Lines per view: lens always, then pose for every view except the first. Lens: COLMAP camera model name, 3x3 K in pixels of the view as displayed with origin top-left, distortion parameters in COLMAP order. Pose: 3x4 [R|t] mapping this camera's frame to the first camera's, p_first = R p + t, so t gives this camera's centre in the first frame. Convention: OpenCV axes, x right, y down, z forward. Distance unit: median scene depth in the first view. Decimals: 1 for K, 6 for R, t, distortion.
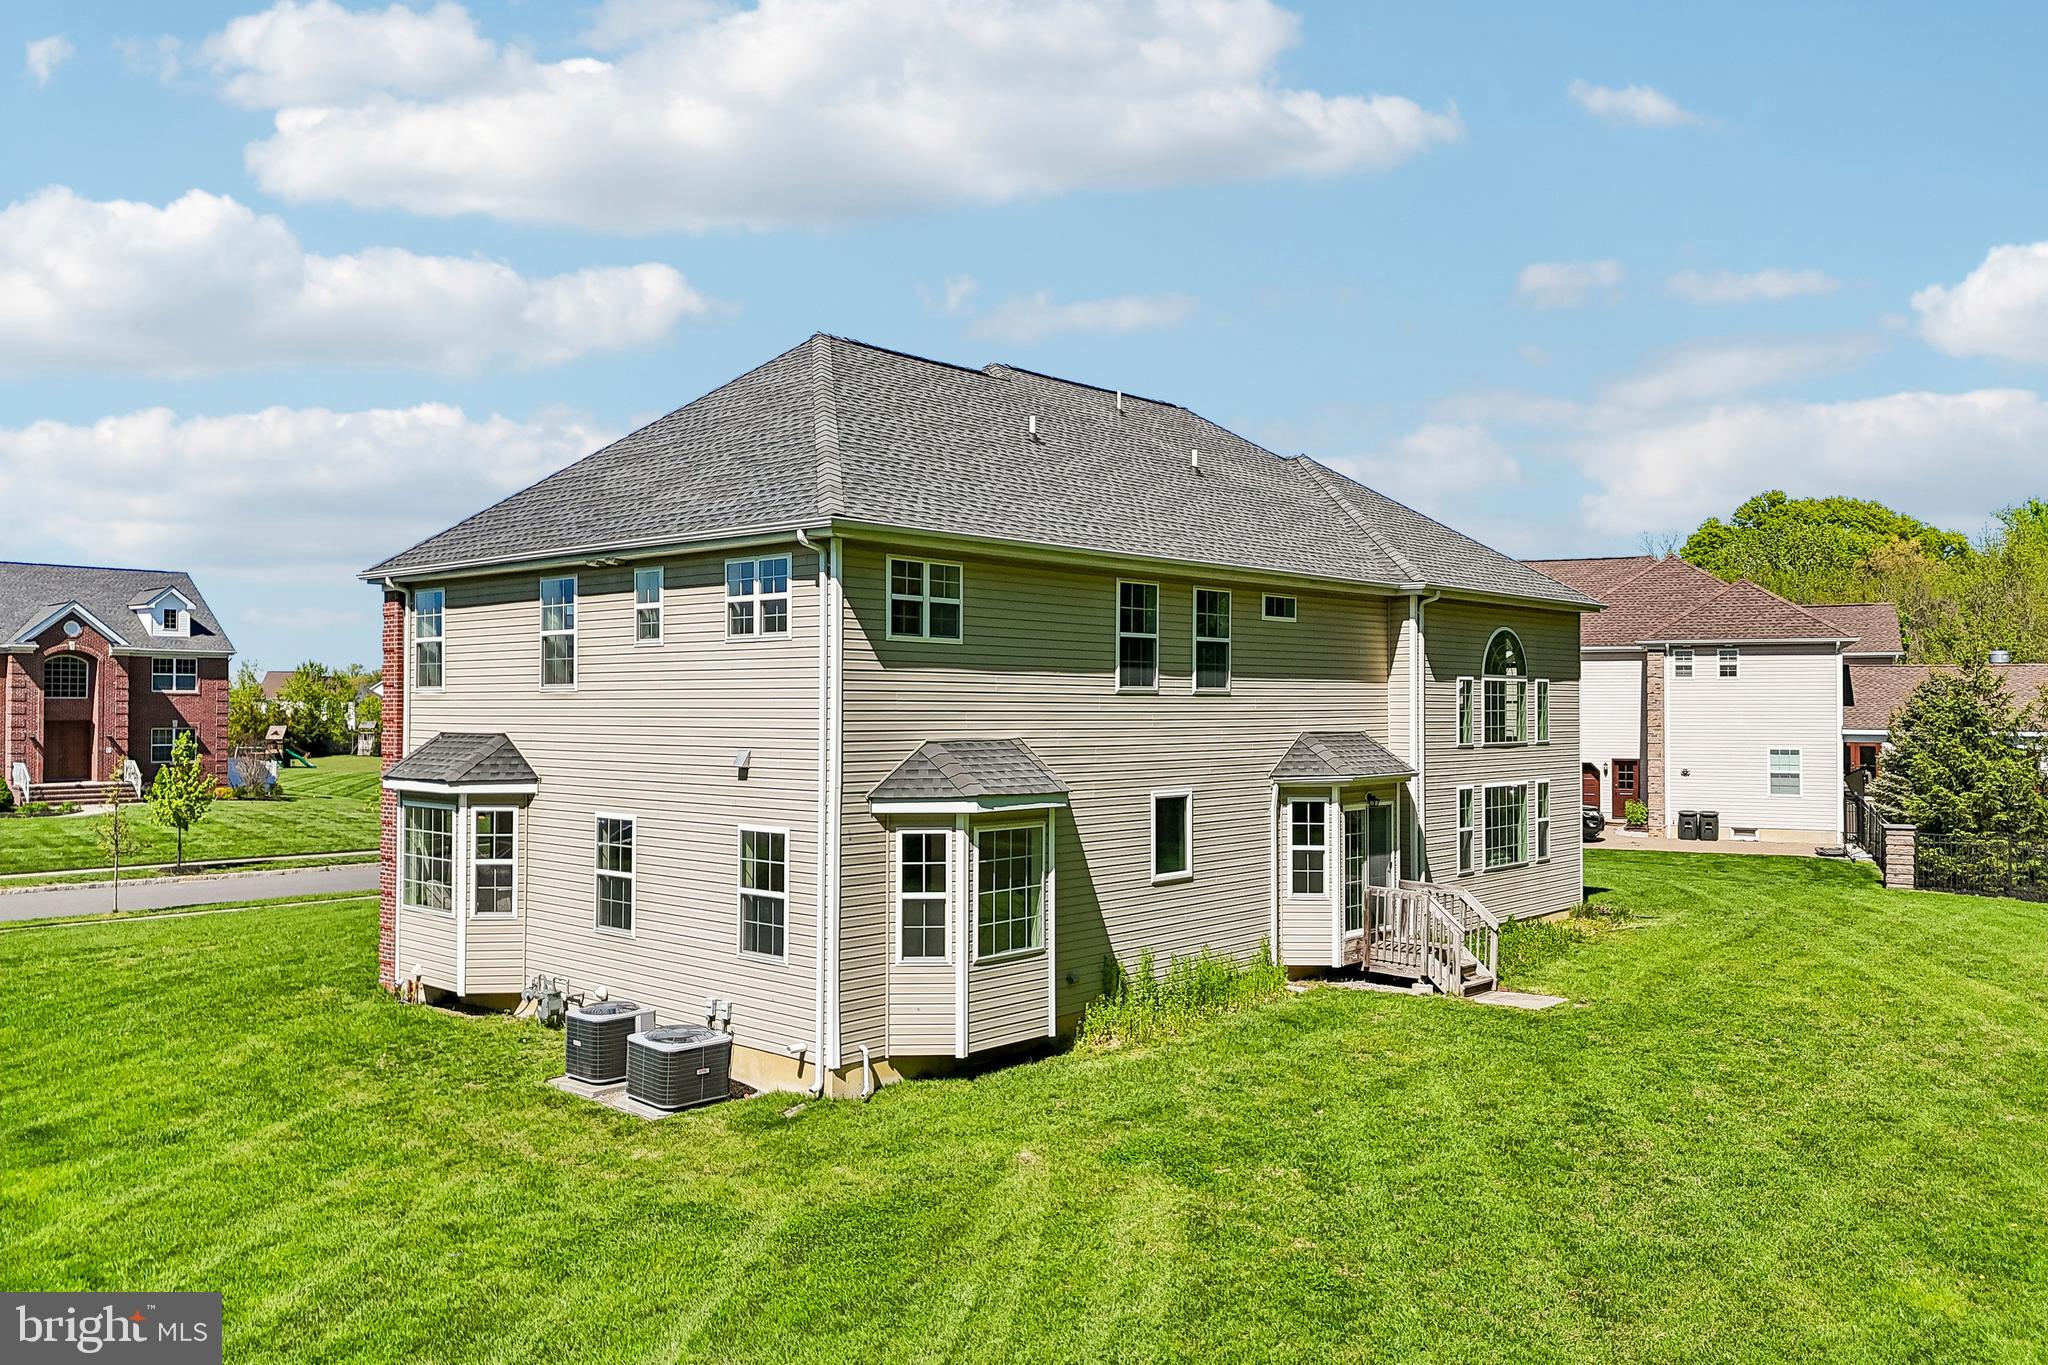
lens RADIAL K [[1514.6, 0, 1028.7], [0, 1514.6, 678.7], [0, 0, 1]] dist [0.045521, -0.025321]
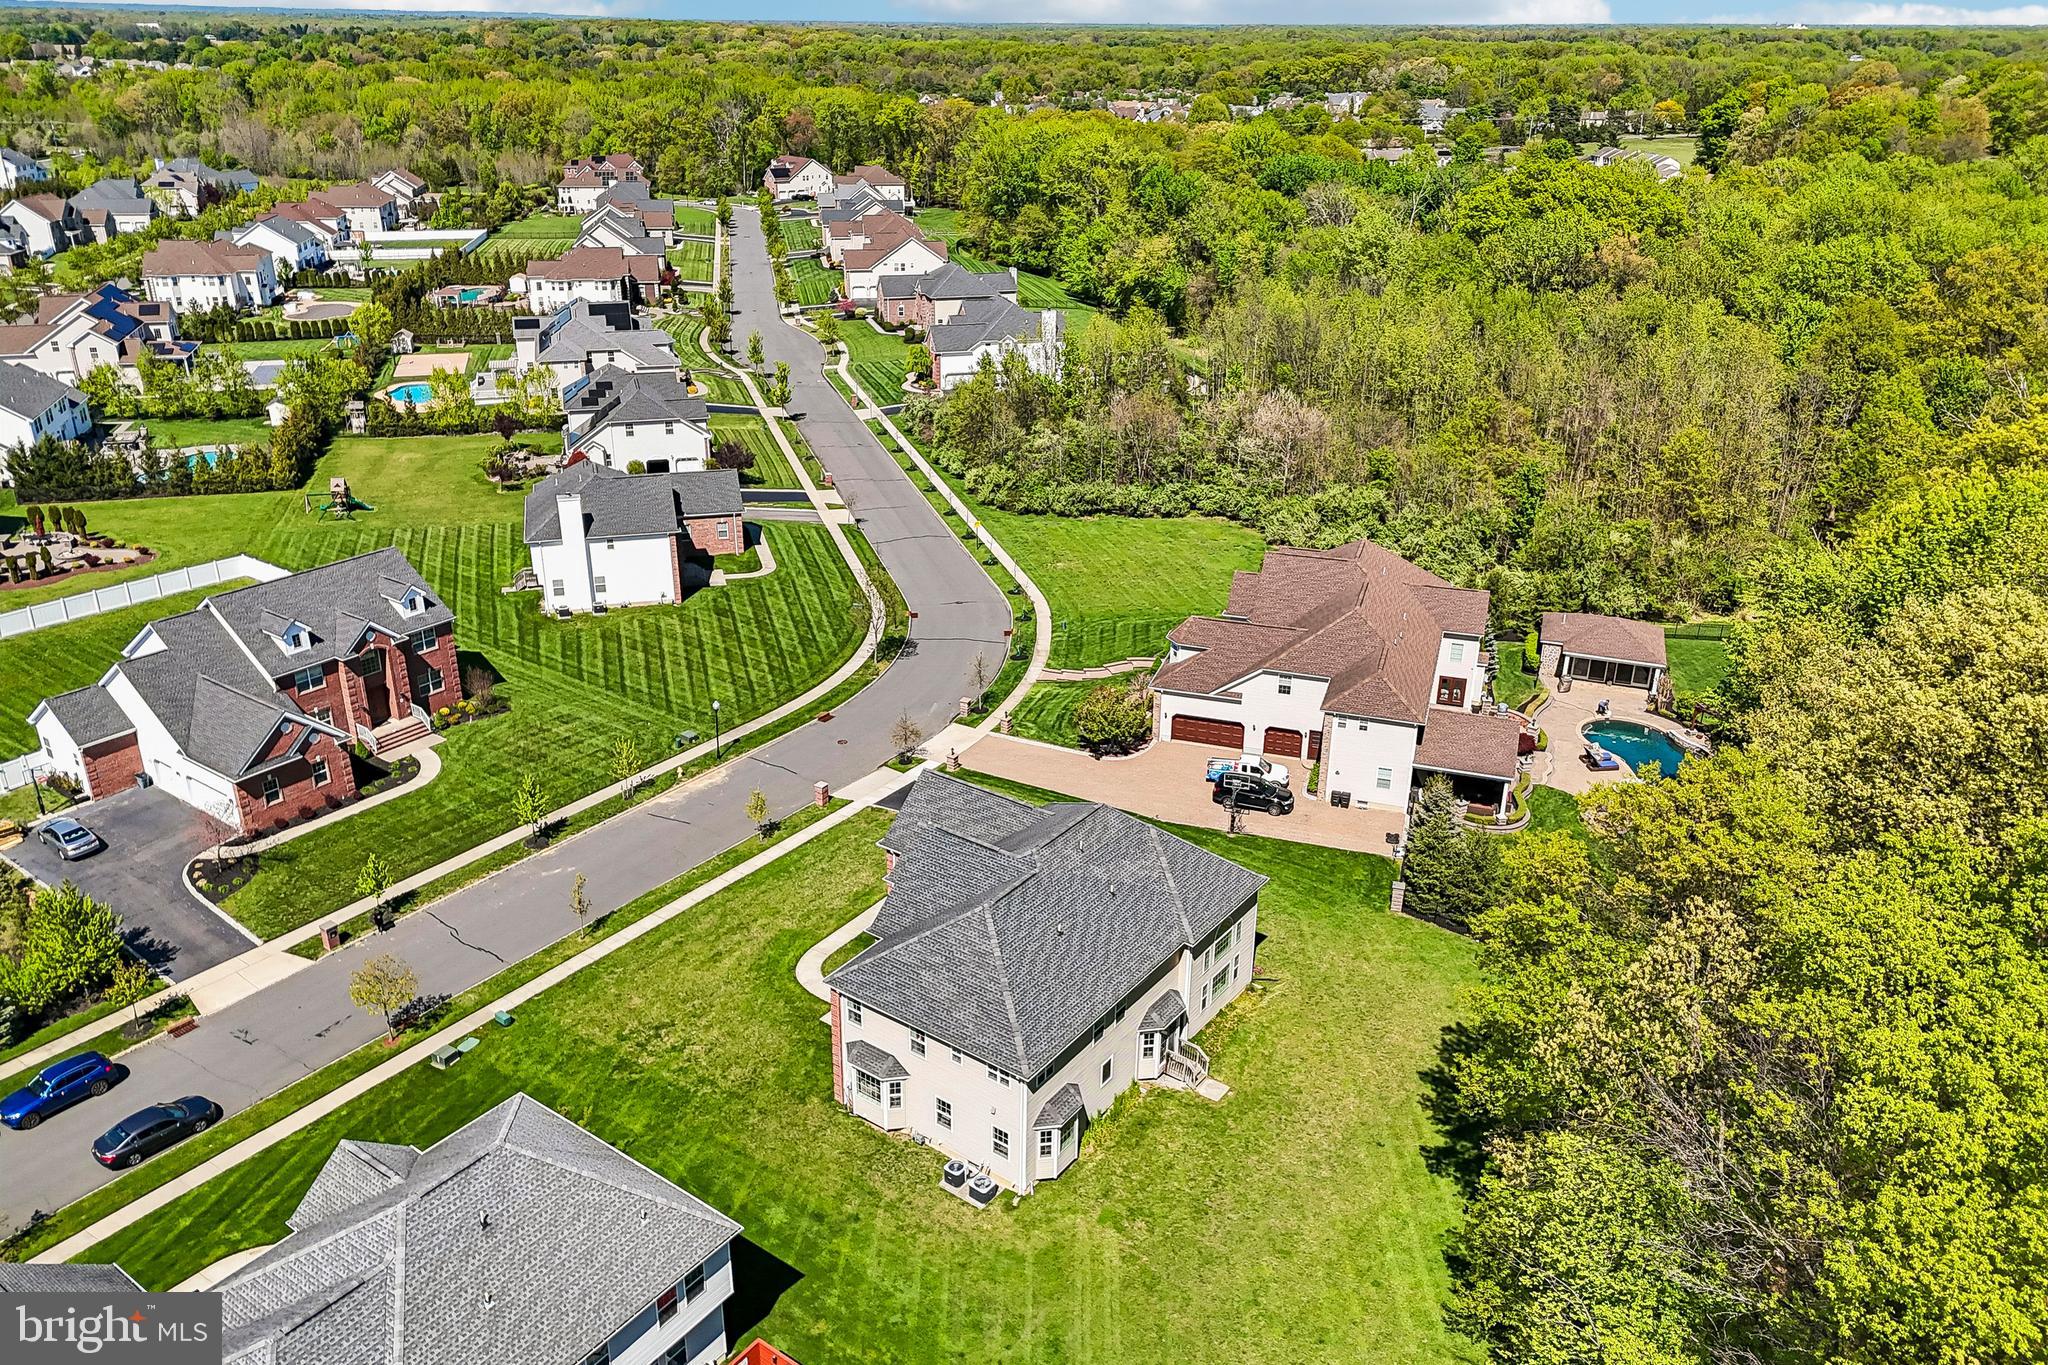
lens RADIAL K [[1514.6, 0, 1020.2], [0, 1514.6, 679.3], [0, 0, 1]] dist [0.045521, -0.025321]
pose [[0.994139, -0.038870, 0.100882, -0.372986], [-0.006694, 0.909210, 0.416284, -1.957314], [-0.107904, -0.414520, 0.903621, -1.505237]]
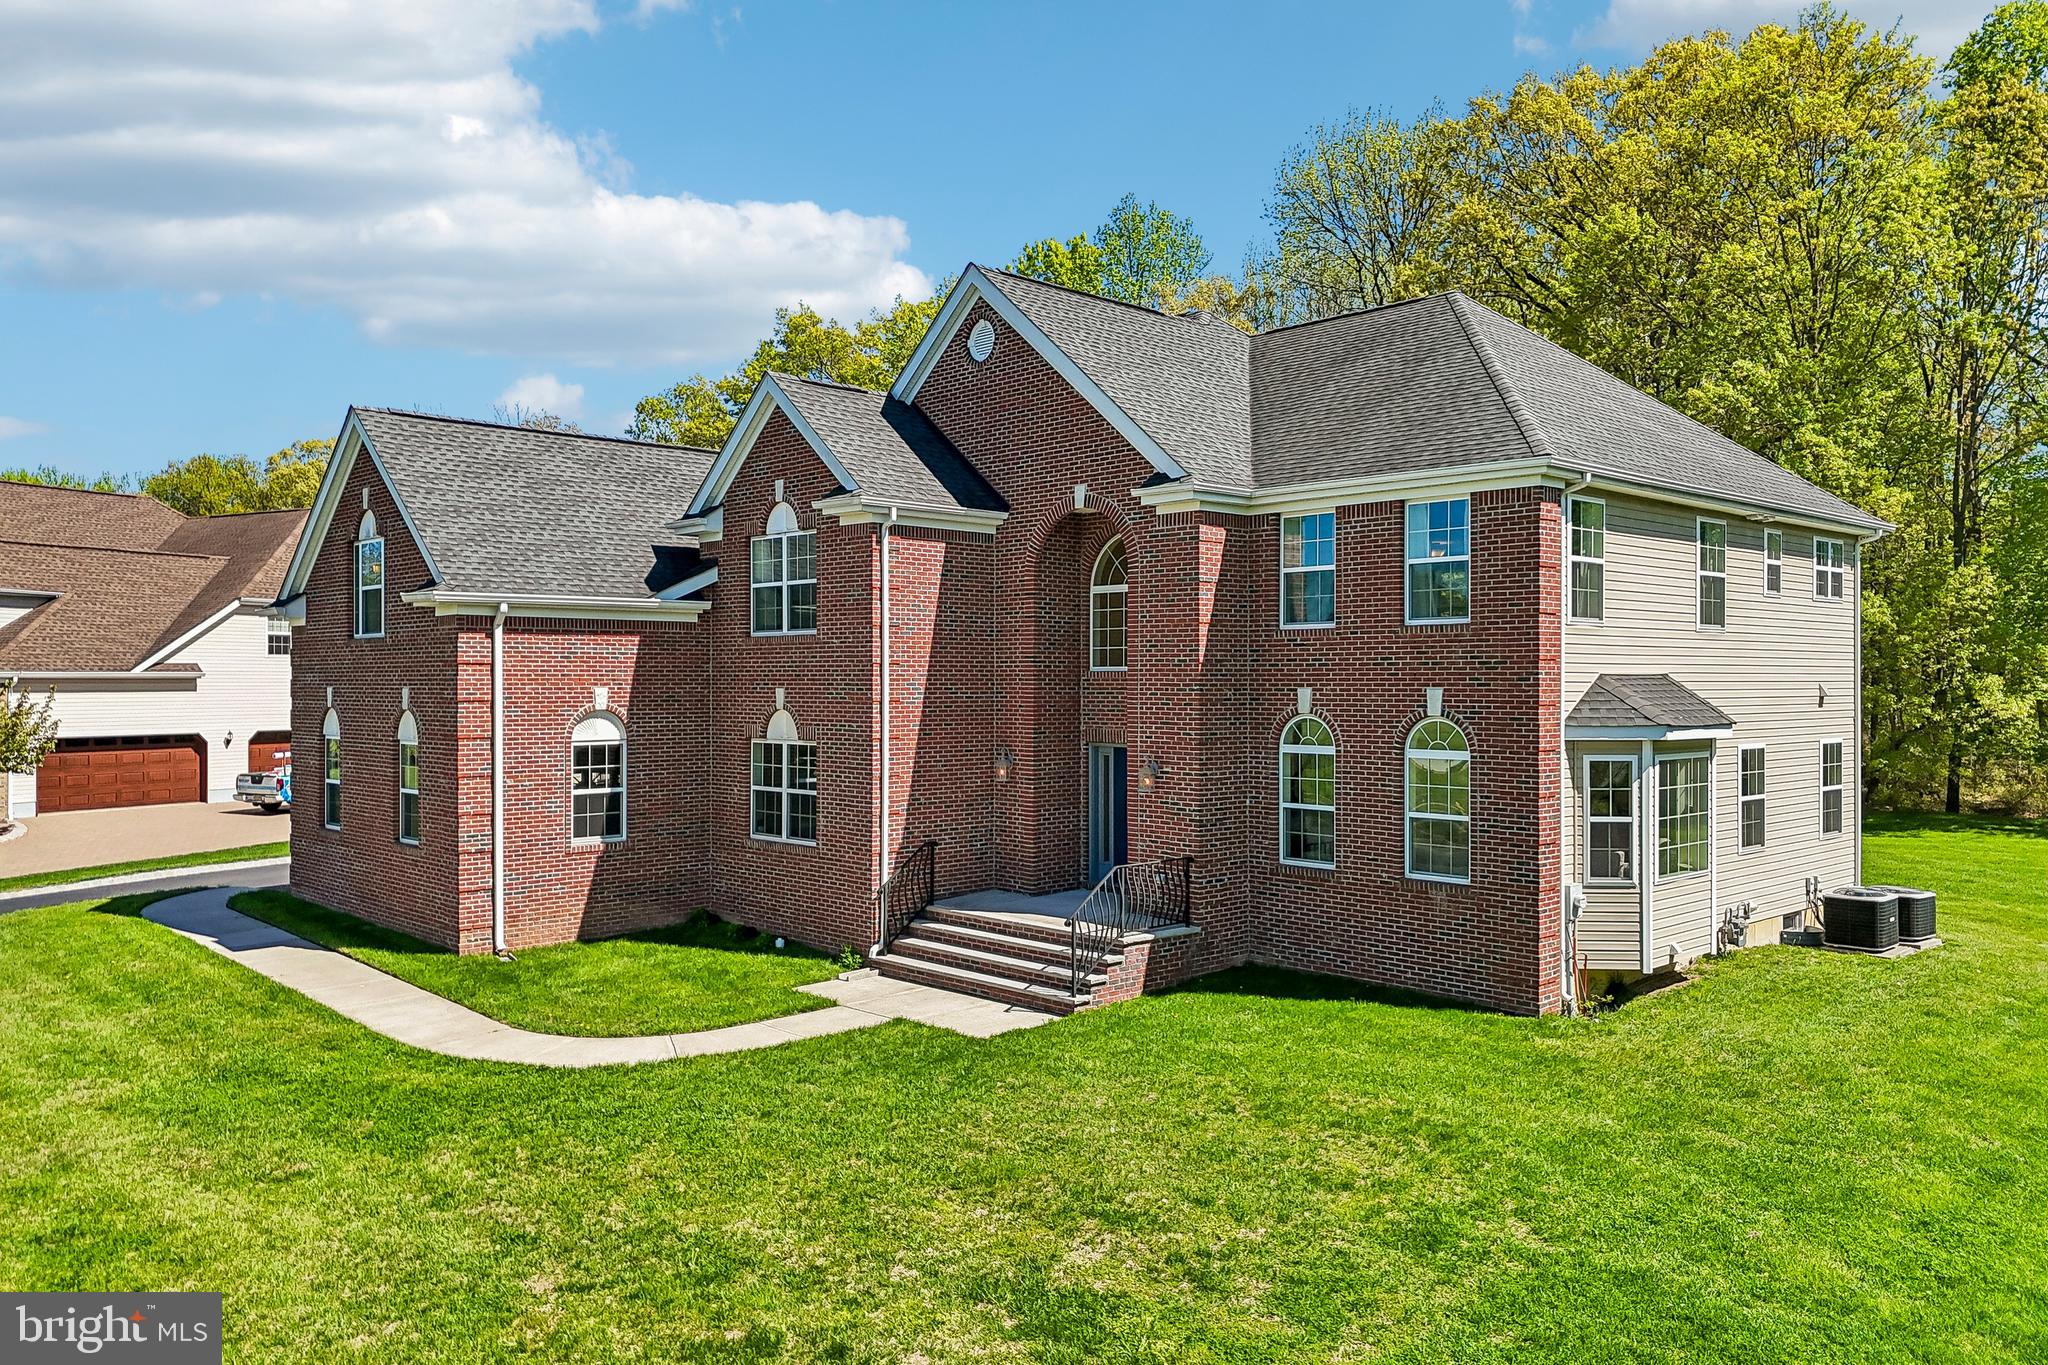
lens RADIAL K [[1514.6, 0, 1028.6], [0, 1514.6, 689.4], [0, 0, 1]] dist [0.045521, -0.025321]
pose [[0.069006, -0.005634, 0.997600, -1.307030], [-0.017830, 0.999817, 0.006879, 0.046044], [-0.997457, -0.018262, 0.068893, 1.332928]]
